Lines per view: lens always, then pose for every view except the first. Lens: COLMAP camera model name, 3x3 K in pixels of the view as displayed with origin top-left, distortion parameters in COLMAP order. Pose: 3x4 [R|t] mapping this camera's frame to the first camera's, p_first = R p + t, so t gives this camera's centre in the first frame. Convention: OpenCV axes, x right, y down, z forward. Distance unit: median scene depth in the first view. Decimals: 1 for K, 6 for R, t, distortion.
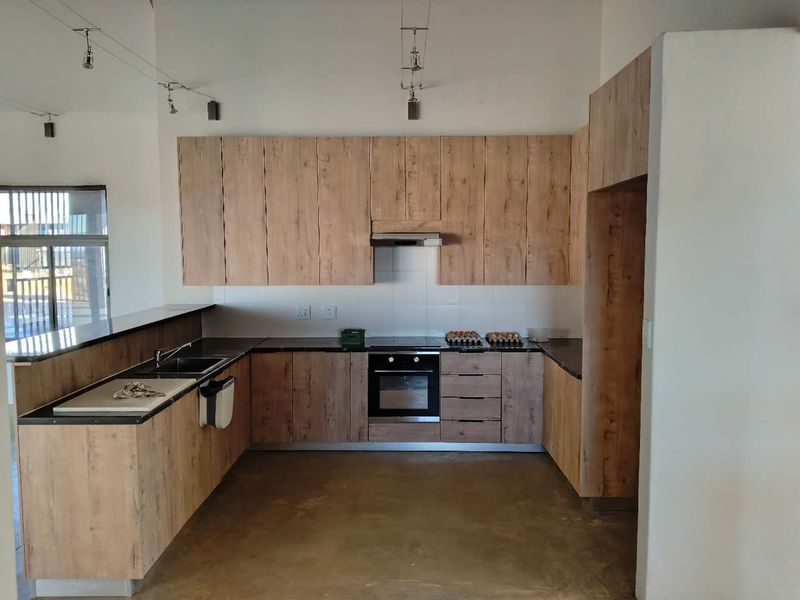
lens RADIAL K [[635.4, 0, 400.0], [0, 635.4, 300.0], [0, 0, 1]] dist [0.002790, -0.003076]
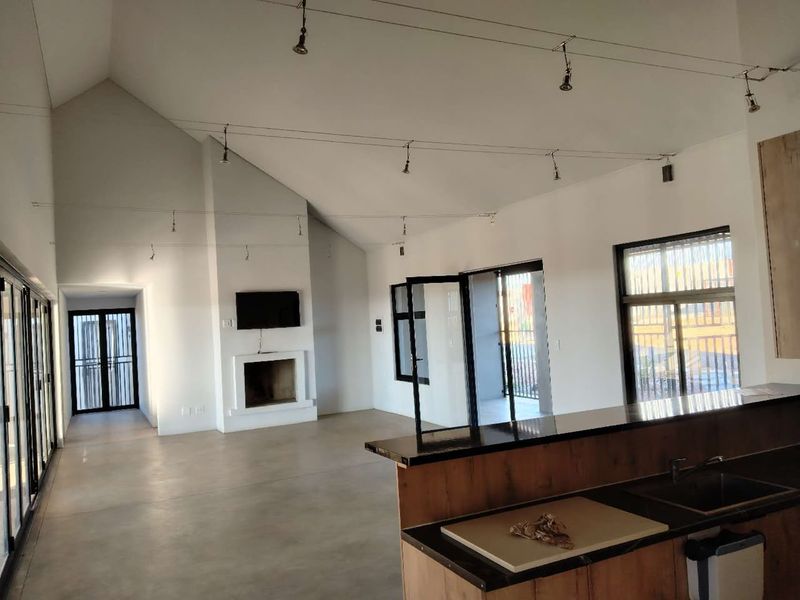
lens RADIAL K [[635.4, 0, 400.0], [0, 635.4, 300.0], [0, 0, 1]] dist [0.002790, -0.003076]
pose [[0.440186, -0.049599, -0.896536, 0.089221], [-0.017937, 0.997788, -0.064007, -0.034589], [0.897727, 0.044256, 0.438323, 0.352378]]
